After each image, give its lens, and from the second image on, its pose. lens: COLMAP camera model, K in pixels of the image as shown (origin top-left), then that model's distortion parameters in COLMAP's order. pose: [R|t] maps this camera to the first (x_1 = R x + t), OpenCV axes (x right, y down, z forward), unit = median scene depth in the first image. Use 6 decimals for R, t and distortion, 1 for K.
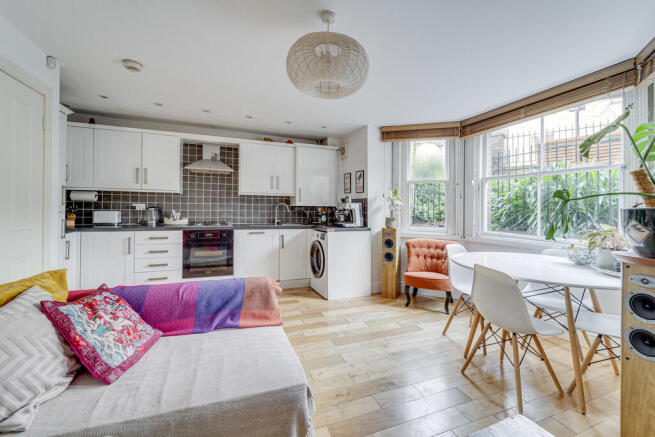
lens RADIAL K [[284.0, 0, 325.1], [0, 284.0, 214.5], [0, 0, 1]] dist [0.000552, -0.000019]
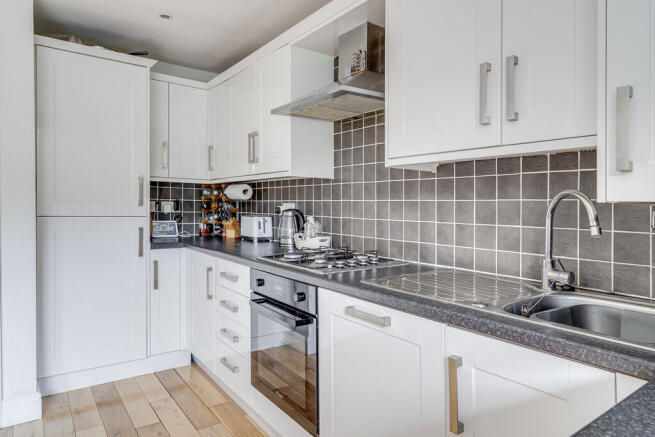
lens RADIAL K [[419.0, 0, 328.4], [0, 419.0, 213.3], [0, 0, 1]] dist [-0.004991, -0.000654]
pose [[0.270246, 0.009853, -0.962741, 0.097570], [-0.028364, 0.999595, 0.002268, -0.022709], [0.962373, 0.026695, 0.270416, 0.844560]]
